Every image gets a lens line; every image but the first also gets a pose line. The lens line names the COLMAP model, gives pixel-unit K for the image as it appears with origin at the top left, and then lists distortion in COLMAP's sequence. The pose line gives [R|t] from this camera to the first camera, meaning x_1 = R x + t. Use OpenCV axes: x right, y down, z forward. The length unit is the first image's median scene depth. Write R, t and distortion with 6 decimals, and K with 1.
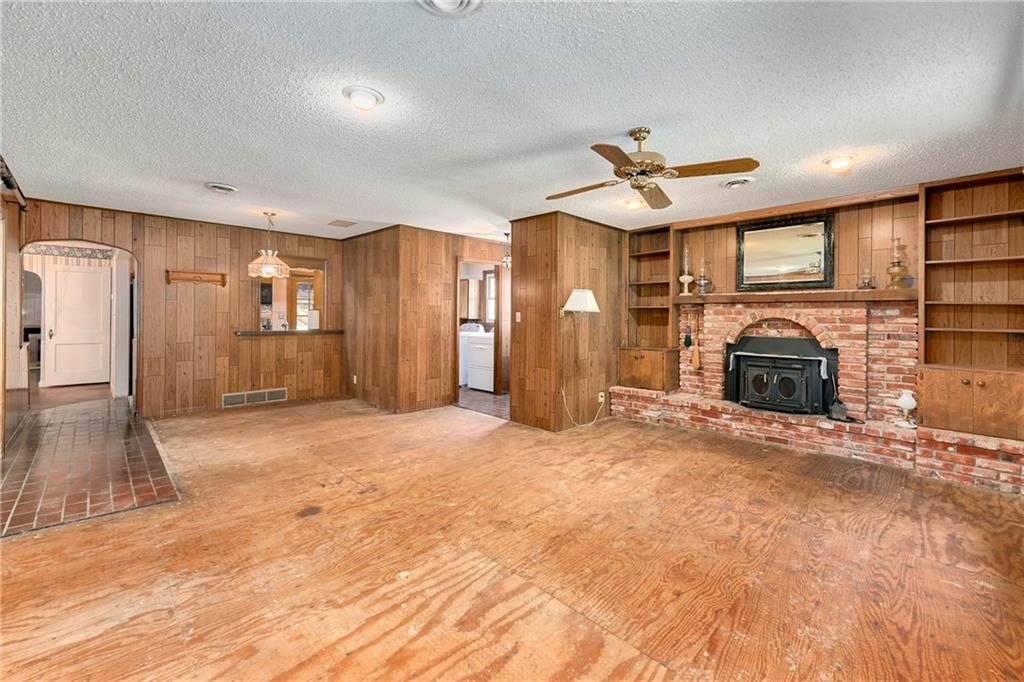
lens RADIAL K [[420.4, 0, 518.2], [0, 420.4, 316.2], [0, 0, 1]] dist [0.004478, -0.000230]
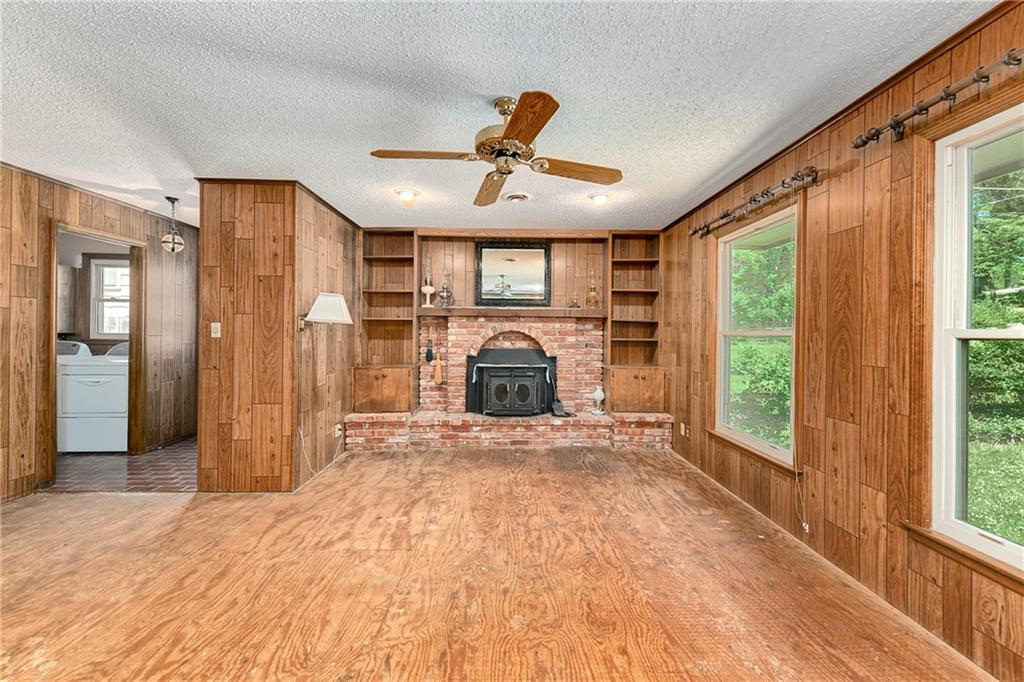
lens RADIAL K [[417.6, 0, 514.6], [0, 417.6, 333.4], [0, 0, 1]] dist [0.003473, -0.000443]
pose [[0.689057, -0.005106, 0.724689, -0.183281], [-0.002380, 0.999954, 0.009308, 0.000094], [-0.724703, -0.008138, 0.689013, 0.269329]]
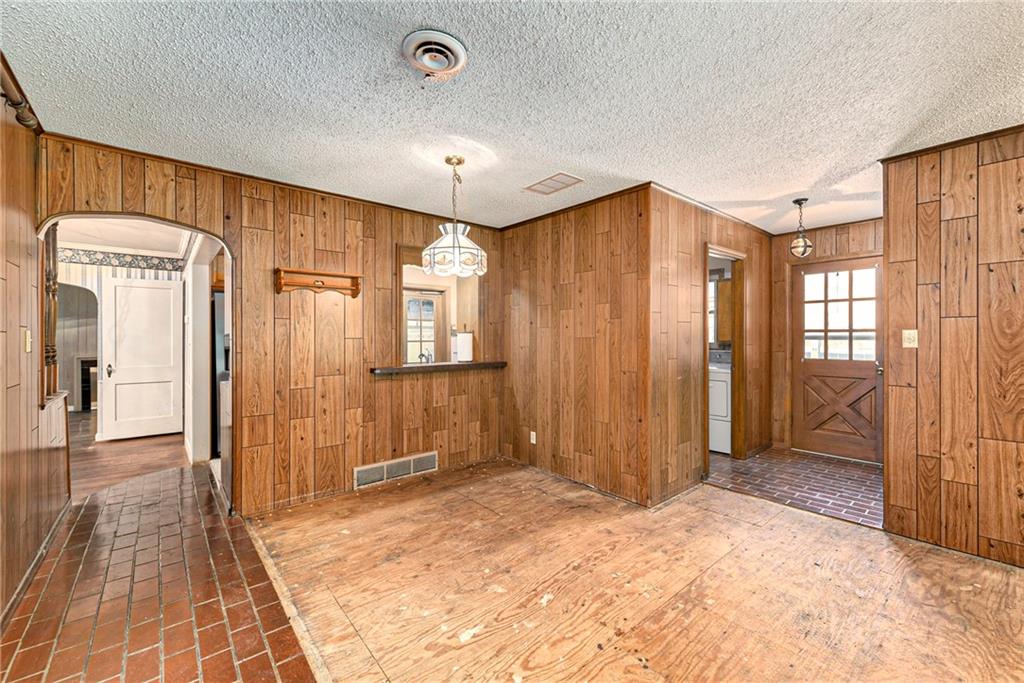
lens RADIAL K [[413.0, 0, 517.1], [0, 413.0, 337.1], [0, 0, 1]] dist [0.005364, -0.000398]
pose [[0.996898, -0.014899, -0.077280, -0.551927], [0.014607, 0.999884, -0.004335, -0.006044], [0.077336, 0.003193, 0.997000, 0.541817]]
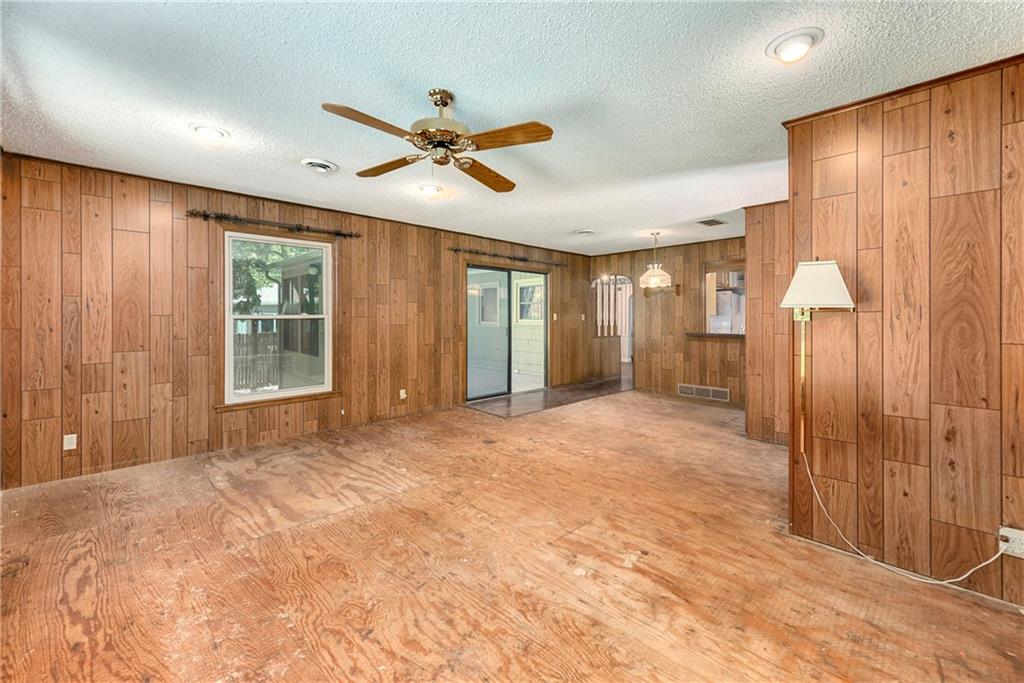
lens RADIAL K [[420.4, 0, 518.2], [0, 420.4, 316.7], [0, 0, 1]] dist [0.004478, -0.000230]
pose [[-0.009558, -0.010307, -0.999901, 0.713740], [-0.001085, 0.999946, -0.010297, 0.005810], [0.999954, 0.000987, -0.009568, 0.737854]]
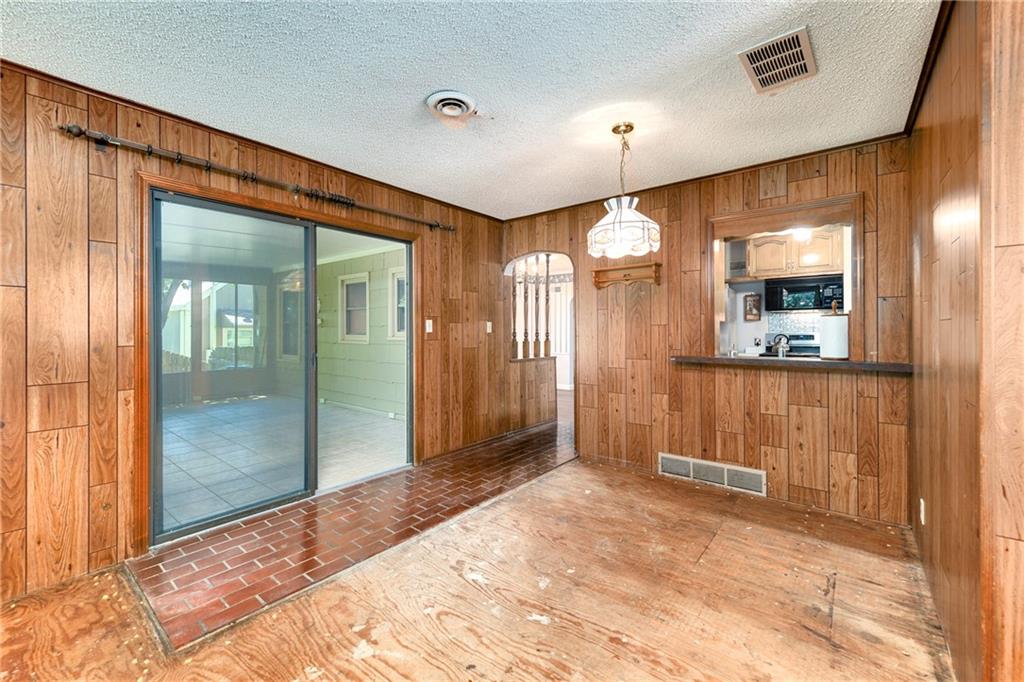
lens RADIAL K [[417.6, 0, 514.6], [0, 417.6, 333.4], [0, 0, 1]] dist [0.003473, -0.000443]
pose [[0.110028, -0.001611, -0.993927, -0.127843], [0.003462, 0.999993, -0.001237, 0.005915], [0.993922, -0.003304, 0.110033, 0.962989]]
